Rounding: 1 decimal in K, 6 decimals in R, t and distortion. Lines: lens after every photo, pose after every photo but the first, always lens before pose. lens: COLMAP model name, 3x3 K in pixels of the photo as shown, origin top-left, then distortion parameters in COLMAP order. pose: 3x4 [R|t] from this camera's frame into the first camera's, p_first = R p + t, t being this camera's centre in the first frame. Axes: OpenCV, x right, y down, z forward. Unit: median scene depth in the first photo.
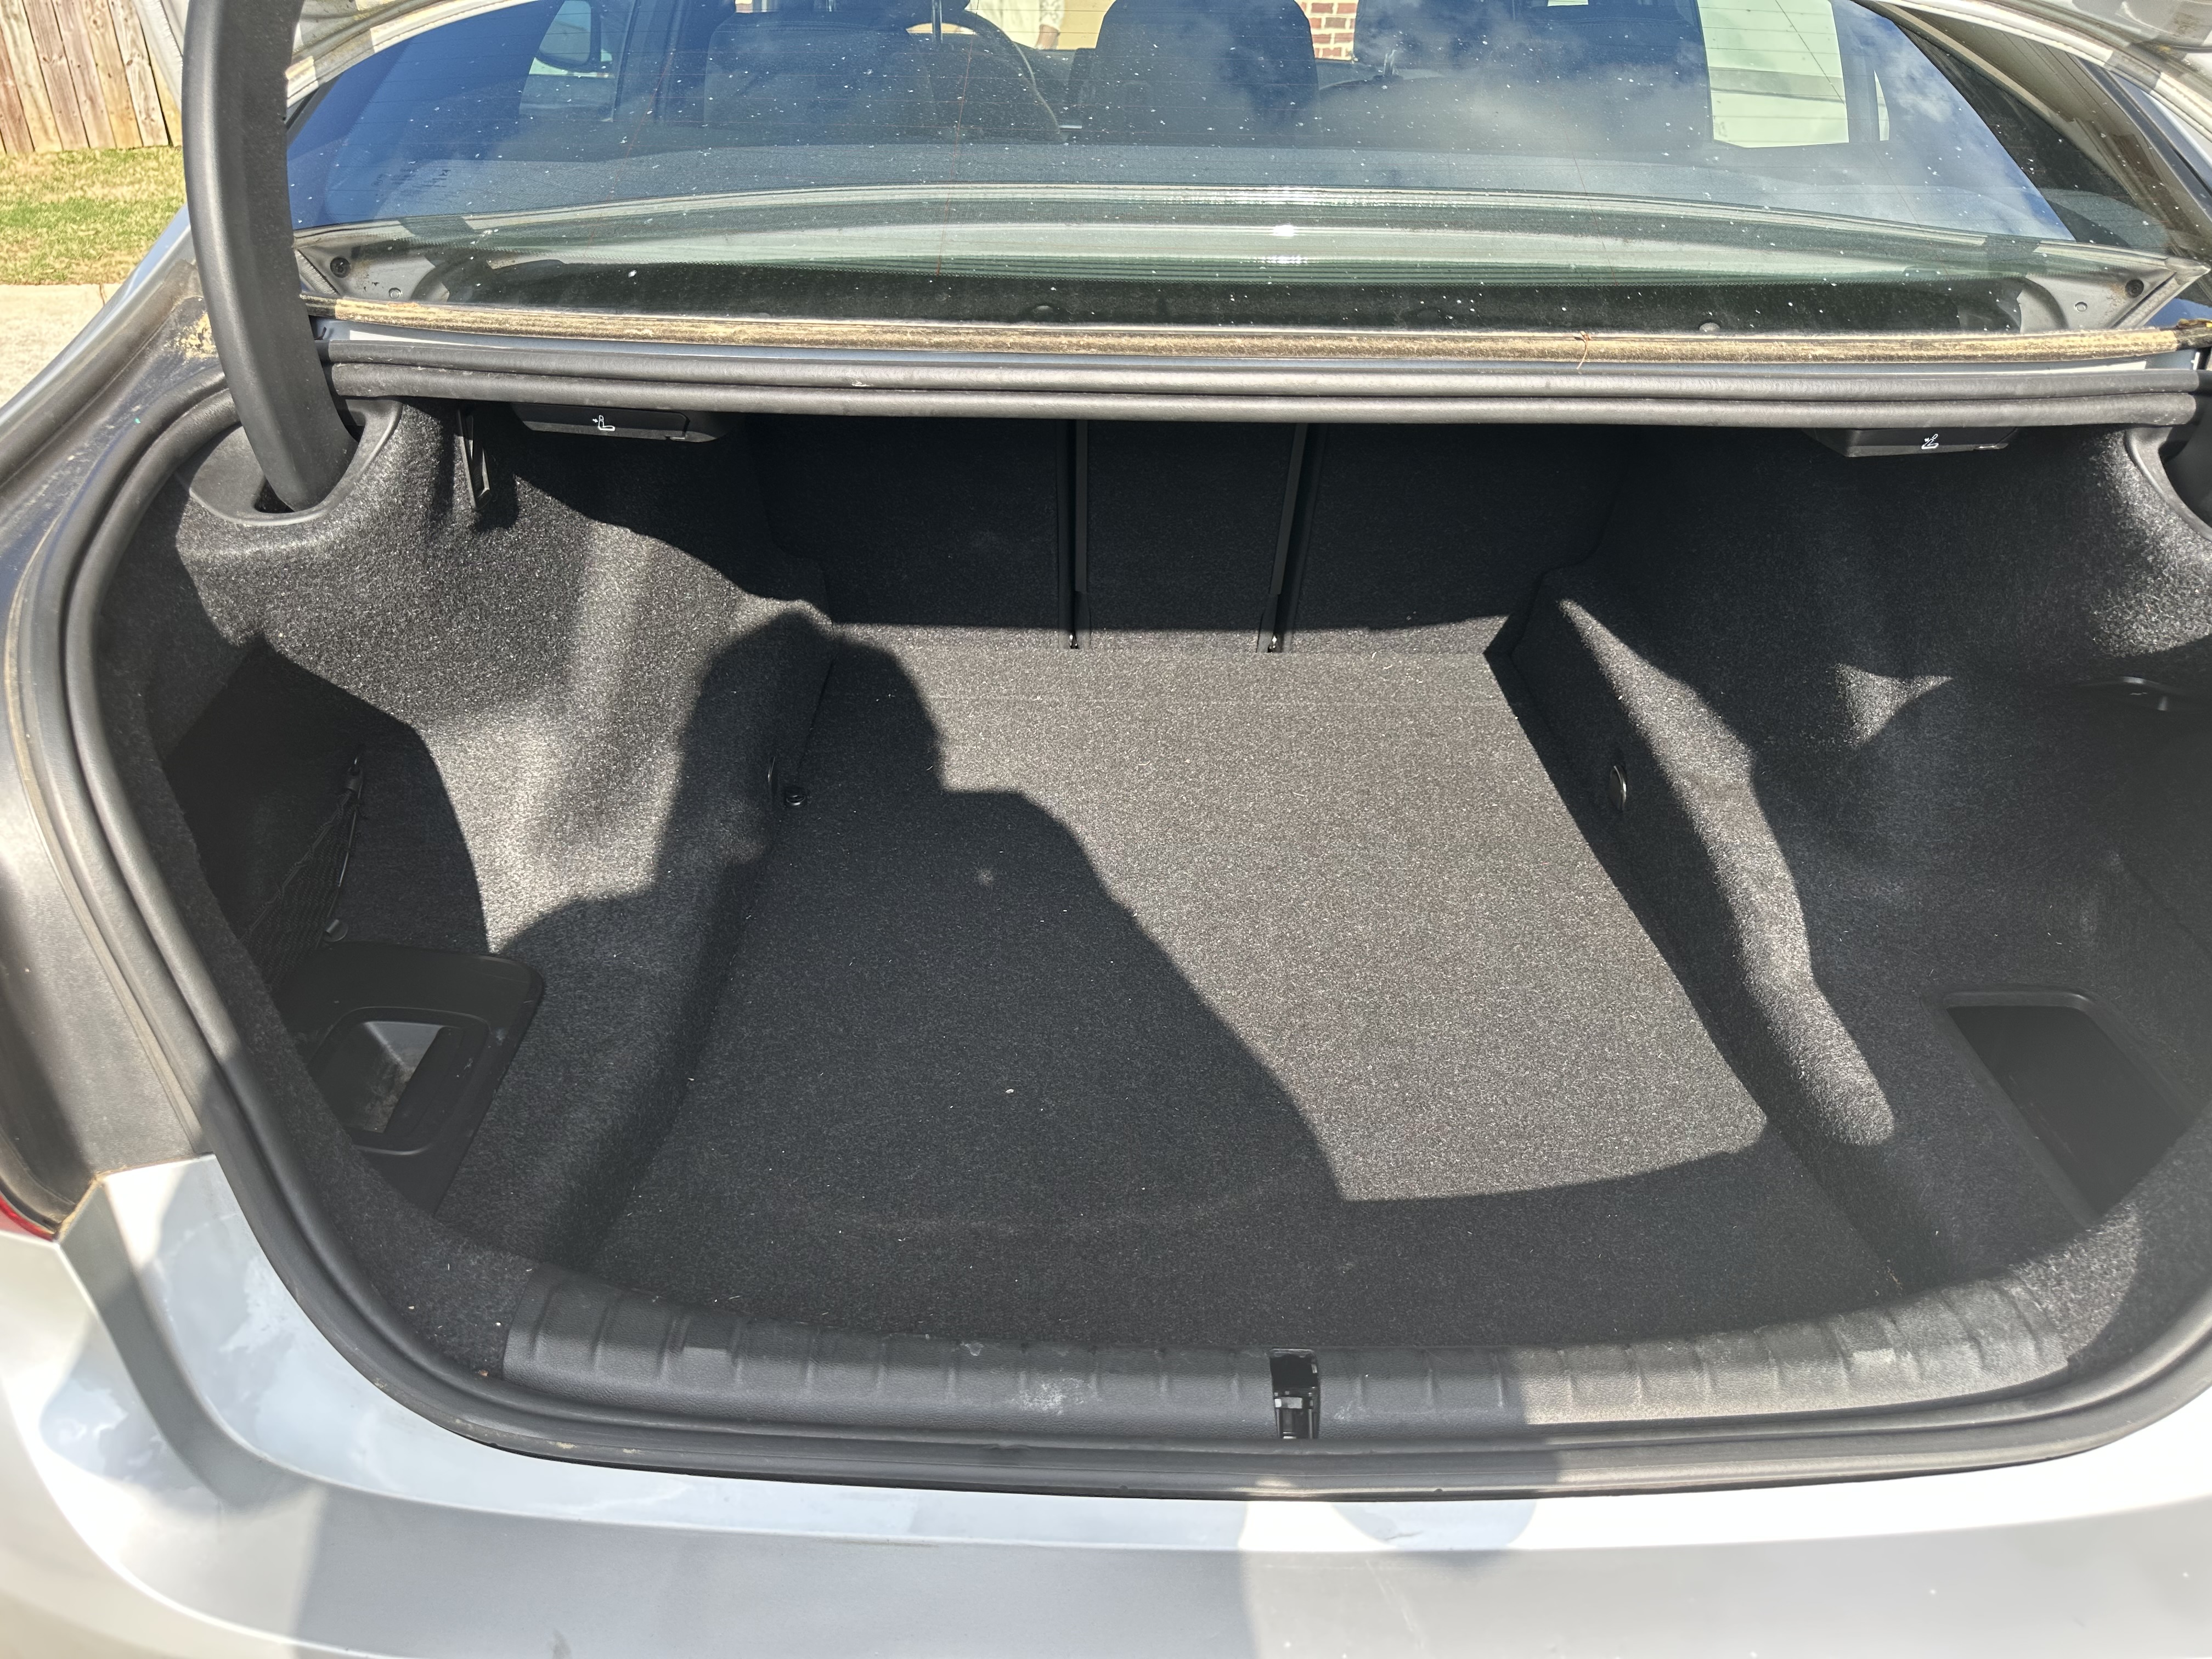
lens RADIAL K [[1561.3, 0, 1117.0], [0, 1561.3, 839.8], [0, 0, 1]] dist [0.004503, -0.011503]
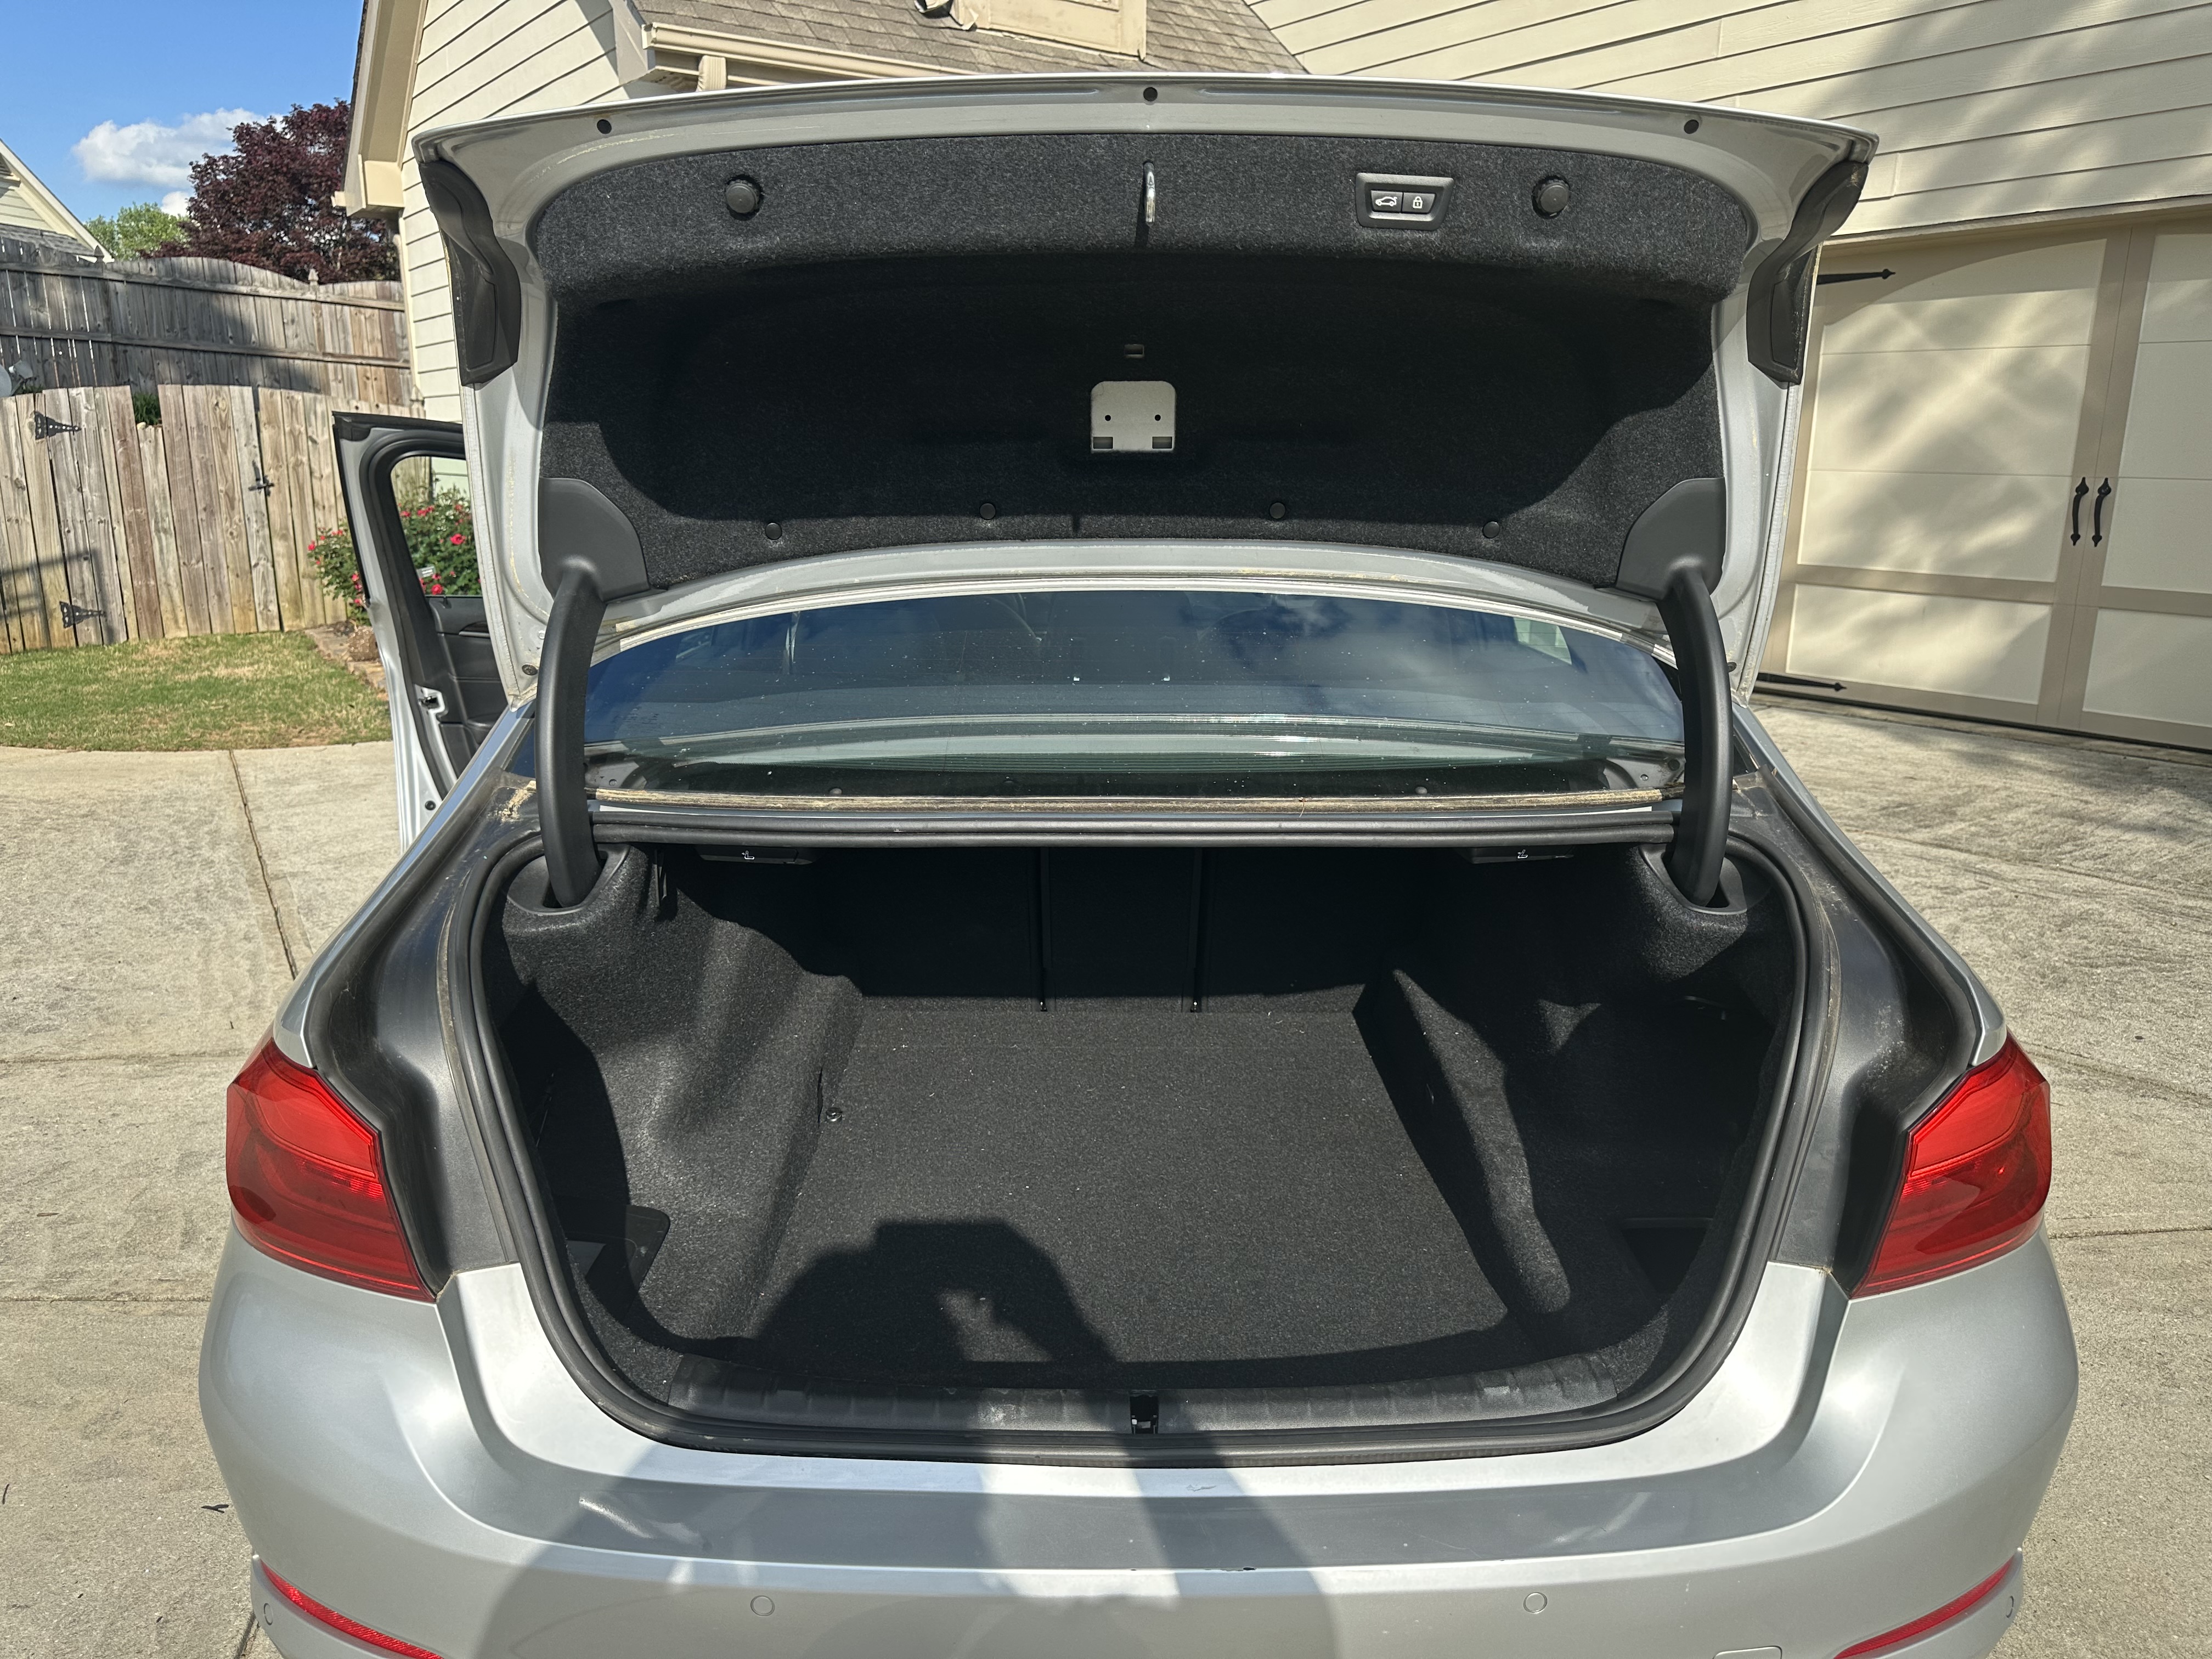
lens RADIAL K [[1562.3, 0, 1109.2], [0, 1562.3, 841.0], [0, 0, 1]] dist [0.000530, -0.007215]
pose [[0.999860, -0.015086, -0.007282, 0.069214], [0.012614, 0.964097, -0.265251, 0.146318], [0.011022, 0.265122, 0.964152, -0.536811]]
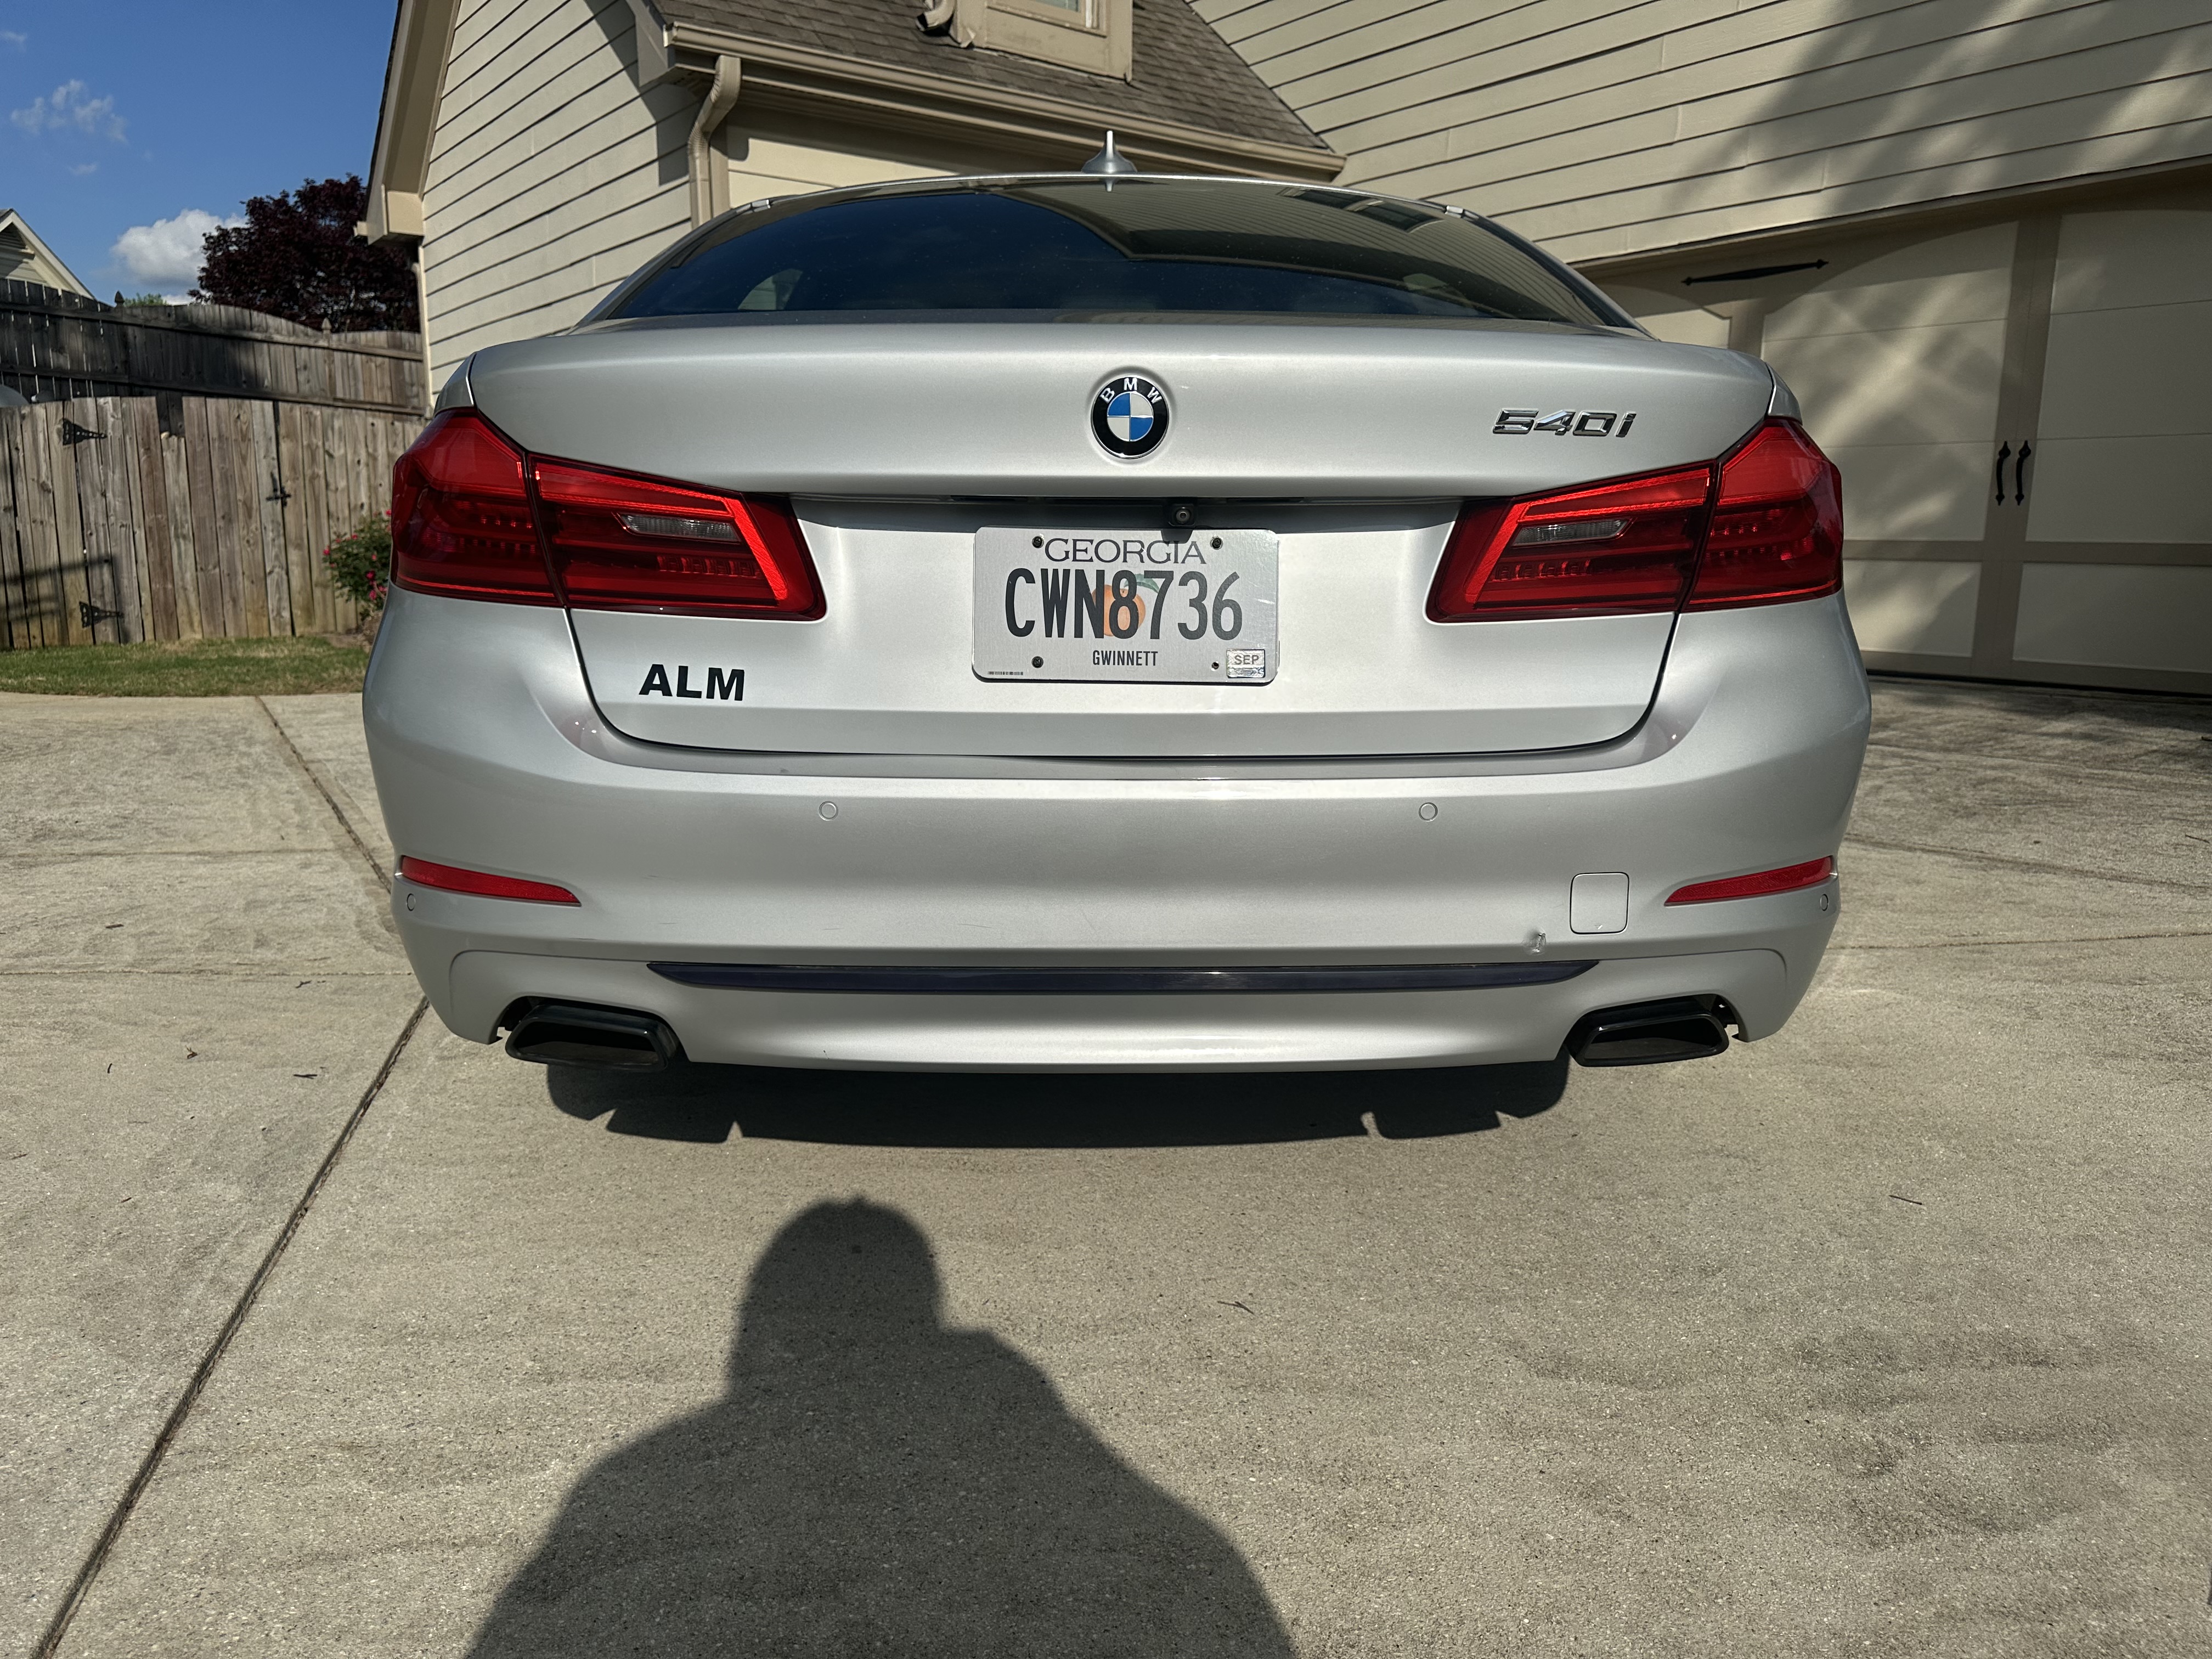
lens RADIAL K [[1561.3, 0, 1117.0], [0, 1561.3, 839.8], [0, 0, 1]] dist [0.004503, -0.011503]
pose [[0.999870, -0.014774, 0.006533, 0.062119], [0.016090, 0.946745, -0.321583, 0.822758], [-0.001434, 0.321646, 0.946859, -0.645492]]
